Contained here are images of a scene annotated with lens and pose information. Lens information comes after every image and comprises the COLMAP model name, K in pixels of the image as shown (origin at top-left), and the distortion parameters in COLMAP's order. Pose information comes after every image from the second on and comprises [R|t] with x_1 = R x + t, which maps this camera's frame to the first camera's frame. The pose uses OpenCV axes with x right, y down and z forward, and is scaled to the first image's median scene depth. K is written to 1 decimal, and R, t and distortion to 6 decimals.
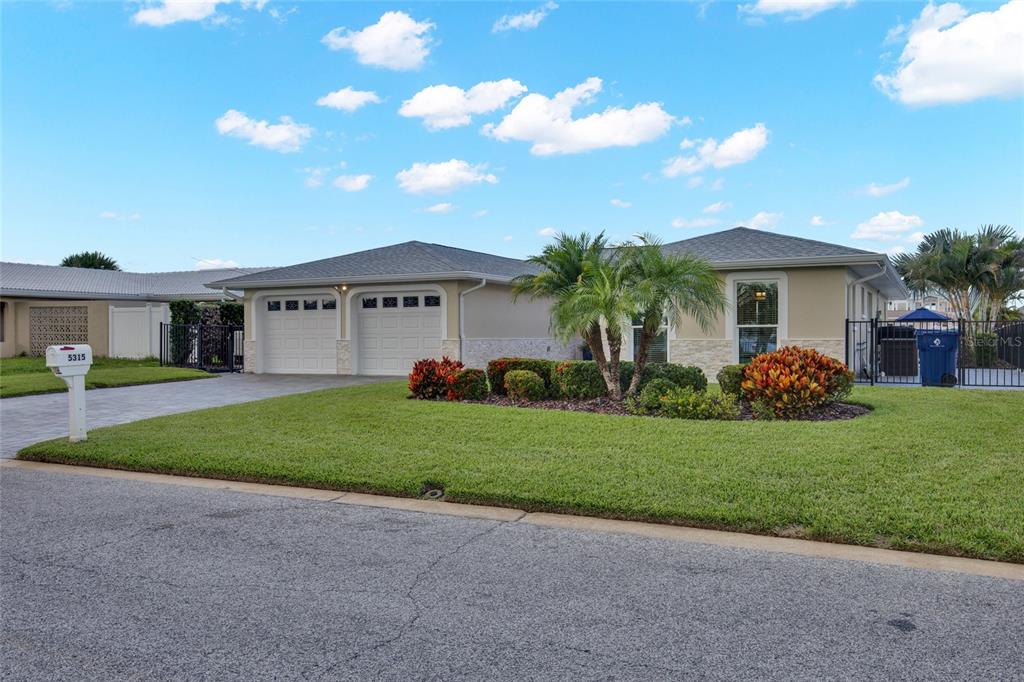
lens RADIAL K [[755.8, 0, 512.0], [0, 755.8, 341.0], [0, 0, 1]] dist [0.014716, 0.003291]
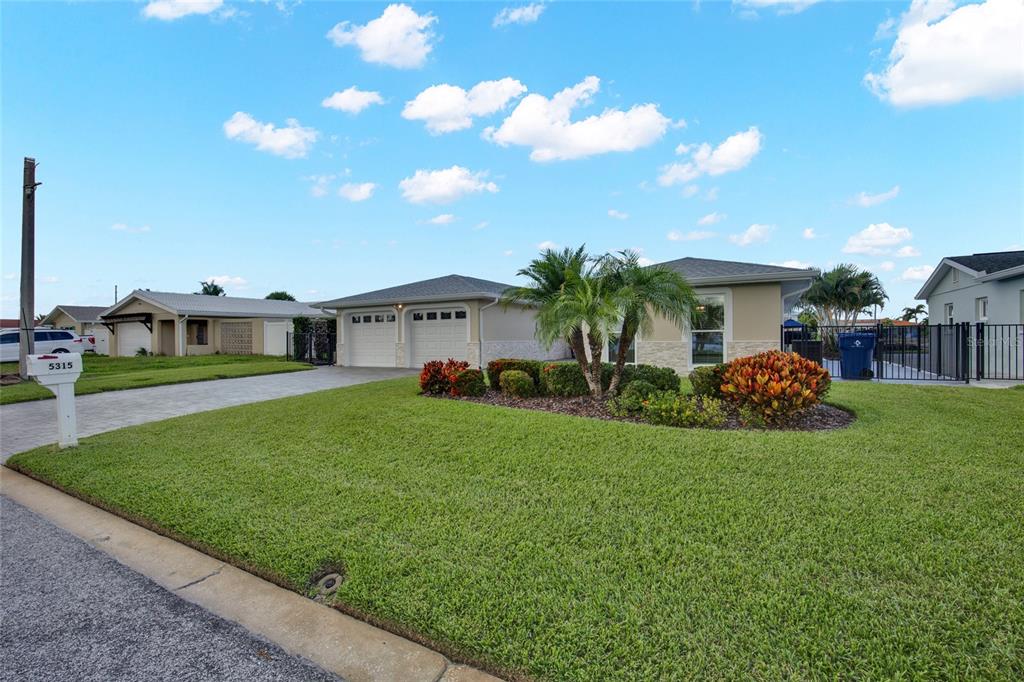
lens RADIAL K [[462.9, 0, 503.7], [0, 462.9, 341.7], [0, 0, 1]] dist [-0.040354, 0.008235]
pose [[0.998514, -0.005921, -0.054178, 0.036639], [0.005901, 0.999982, -0.000533, -0.005069], [0.054180, 0.000212, 0.998531, 0.304395]]
